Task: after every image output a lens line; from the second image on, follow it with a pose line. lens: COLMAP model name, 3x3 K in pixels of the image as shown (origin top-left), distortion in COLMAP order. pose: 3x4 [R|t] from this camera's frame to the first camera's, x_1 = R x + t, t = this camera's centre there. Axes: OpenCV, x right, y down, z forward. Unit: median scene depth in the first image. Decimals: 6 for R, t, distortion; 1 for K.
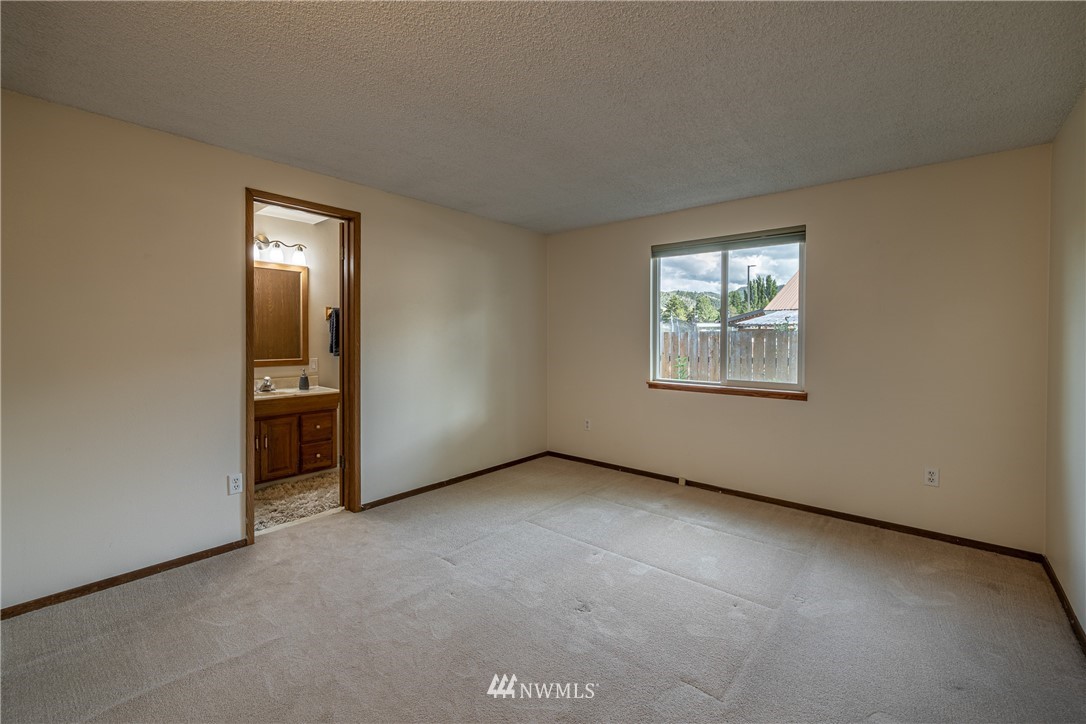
lens RADIAL K [[458.8, 0, 544.6], [0, 458.8, 345.1], [0, 0, 1]] dist [-0.003097, 0.000319]
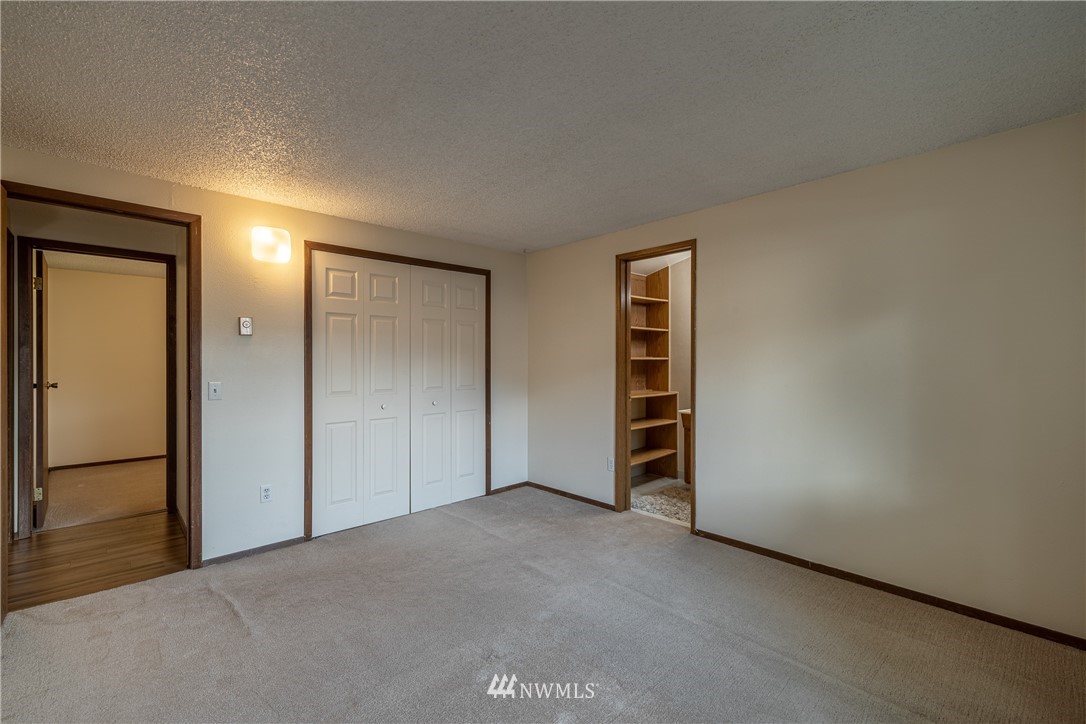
lens RADIAL K [[458.8, 0, 540.3], [0, 458.8, 362.4], [0, 0, 1]] dist [-0.003097, 0.000319]
pose [[-0.119984, -0.001673, -0.992774, 0.506004], [-0.011323, 0.999936, -0.000317, -0.008636], [0.992711, 0.011203, -0.119995, 0.617486]]
